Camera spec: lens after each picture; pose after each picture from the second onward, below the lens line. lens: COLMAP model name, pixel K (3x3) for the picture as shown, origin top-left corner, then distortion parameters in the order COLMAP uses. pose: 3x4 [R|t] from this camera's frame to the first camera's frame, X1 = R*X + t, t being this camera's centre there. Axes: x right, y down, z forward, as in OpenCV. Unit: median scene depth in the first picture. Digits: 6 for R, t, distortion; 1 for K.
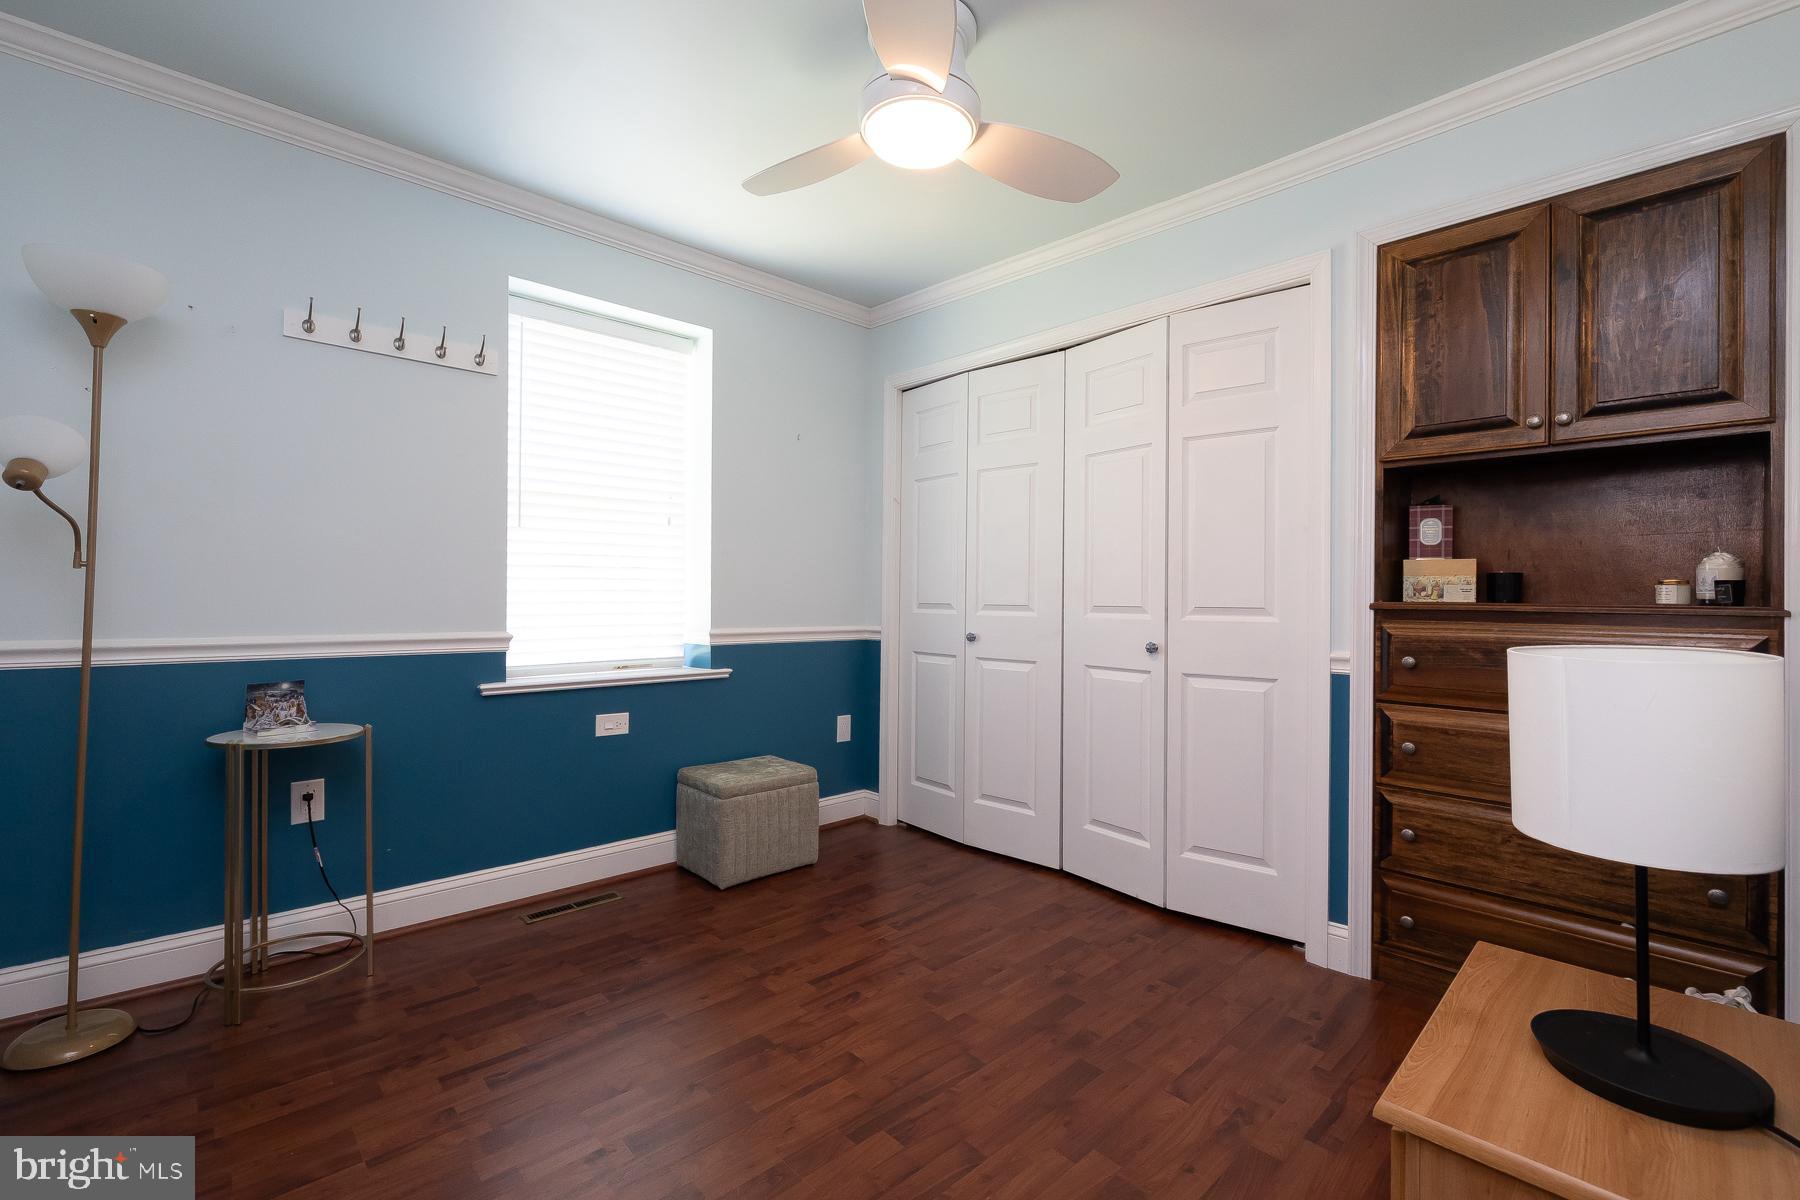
lens RADIAL K [[773.2, 0, 890.0], [0, 773.2, 594.5], [0, 0, 1]] dist [-0.003441, -0.000277]
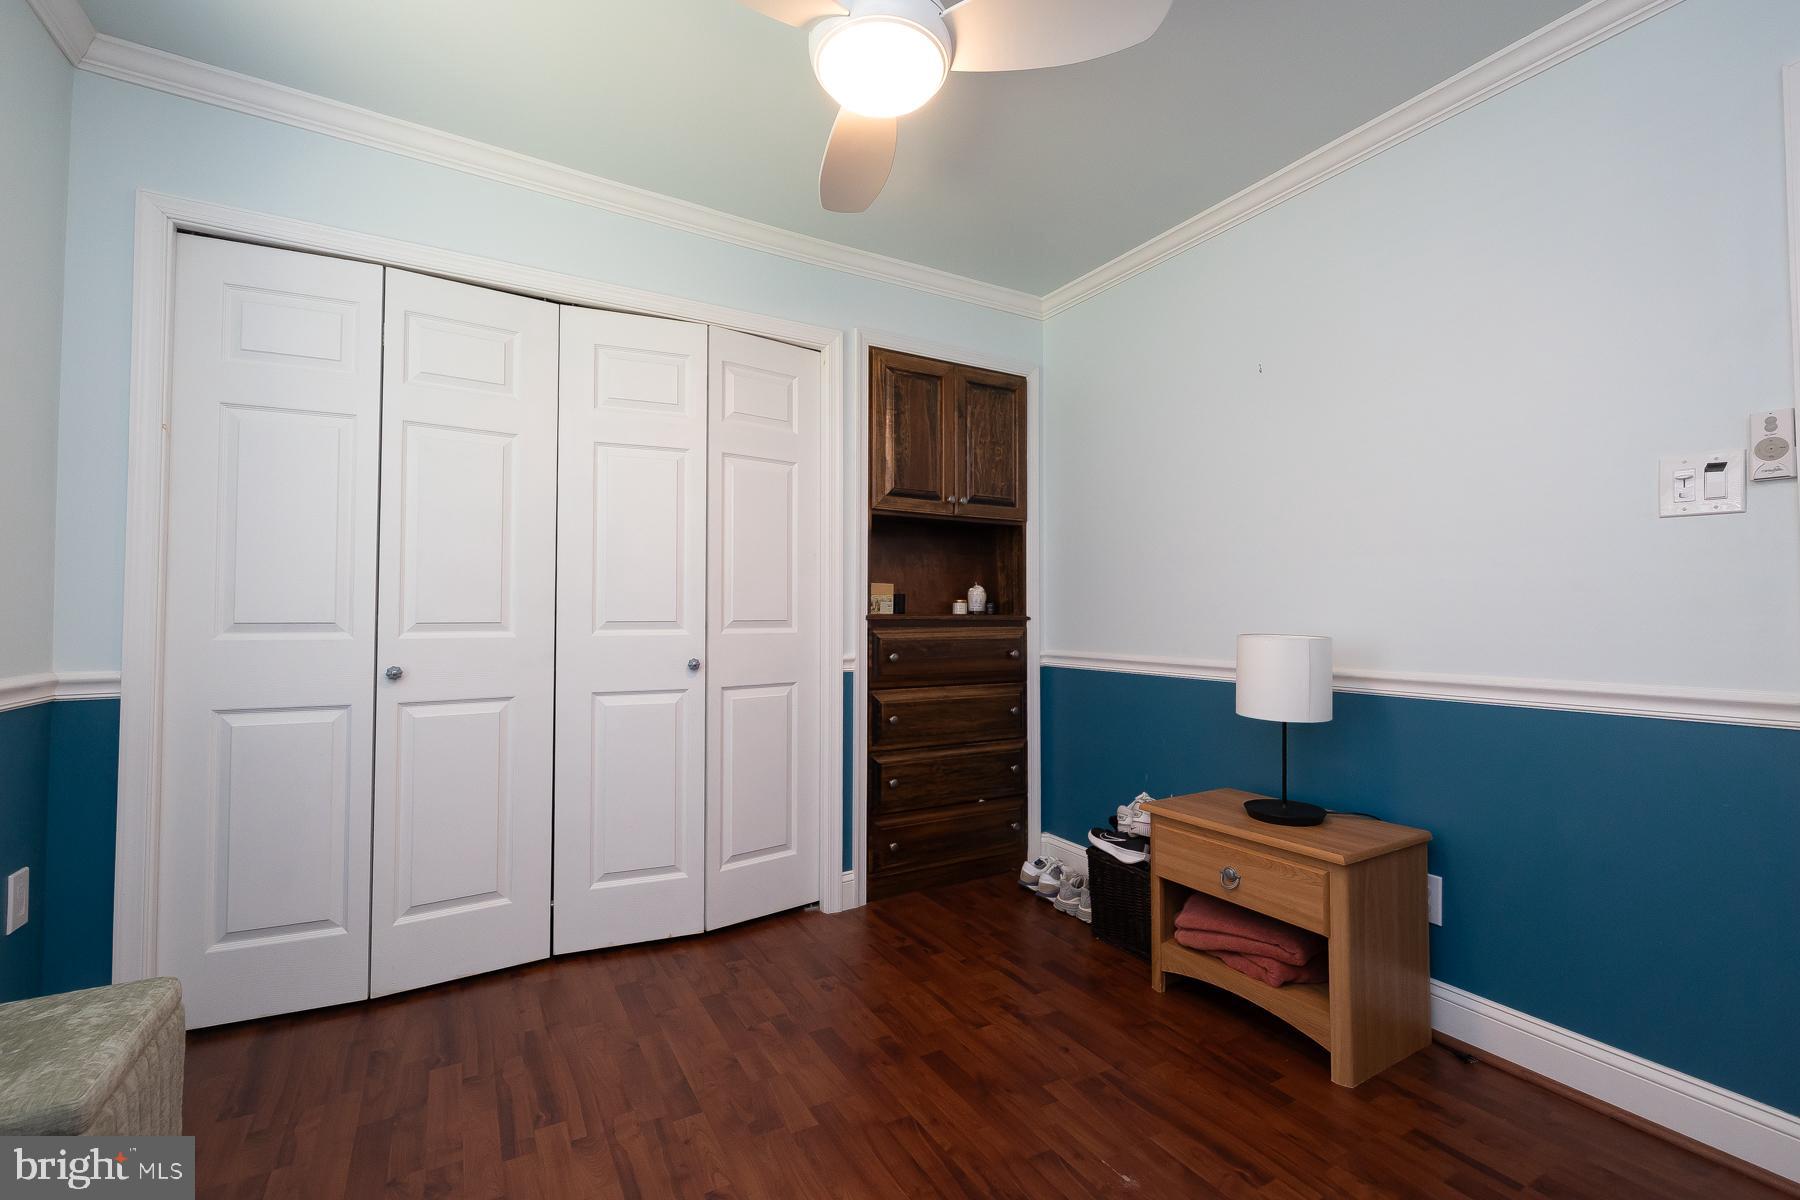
lens RADIAL K [[773.2, 0, 890.0], [0, 773.2, 594.5], [0, 0, 1]] dist [-0.003441, -0.000277]
pose [[0.234228, 0.015750, 0.972054, -0.643509], [-0.003668, 0.999876, -0.015317, -0.003957], [-0.972175, 0.000022, 0.234257, 0.653458]]
